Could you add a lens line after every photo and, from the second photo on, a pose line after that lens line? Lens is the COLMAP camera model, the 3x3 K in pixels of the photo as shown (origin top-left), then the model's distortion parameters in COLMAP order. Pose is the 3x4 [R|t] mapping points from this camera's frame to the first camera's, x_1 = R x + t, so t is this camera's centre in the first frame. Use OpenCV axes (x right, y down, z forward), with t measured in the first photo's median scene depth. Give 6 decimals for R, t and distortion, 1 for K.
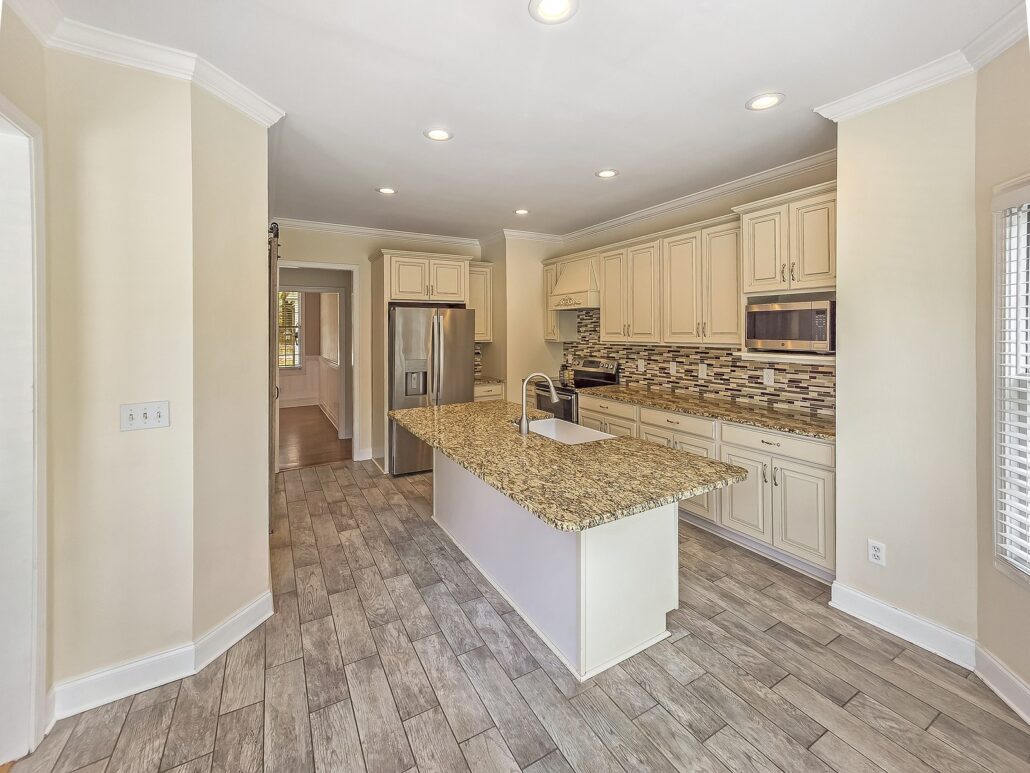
lens RADIAL K [[428.1, 0, 517.4], [0, 428.1, 325.6], [0, 0, 1]] dist [-0.000247, -0.000105]
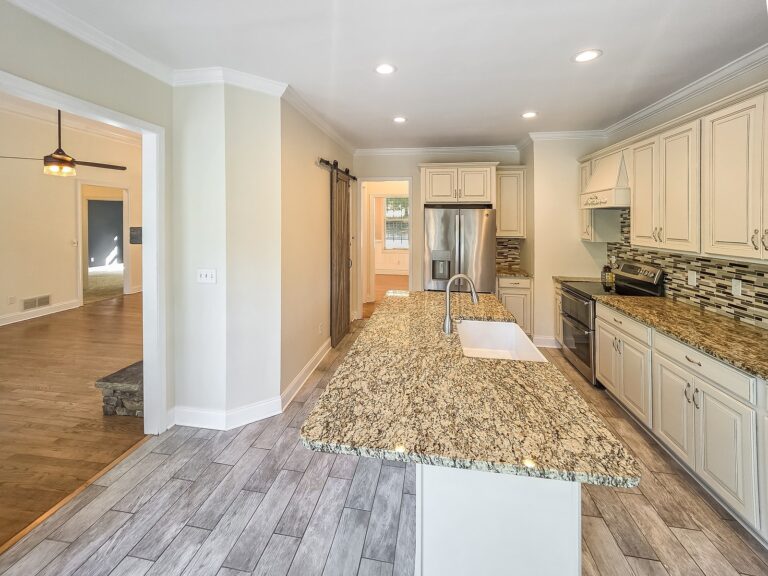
lens RADIAL K [[329.5, 0, 382.4], [0, 329.5, 218.6], [0, 0, 1]] dist [0.000403, 0.000064]
pose [[0.776709, 0.011274, -0.629759, 0.230927], [-0.008550, 0.999936, 0.007356, -0.018817], [0.629802, -0.000329, 0.776756, 0.158803]]
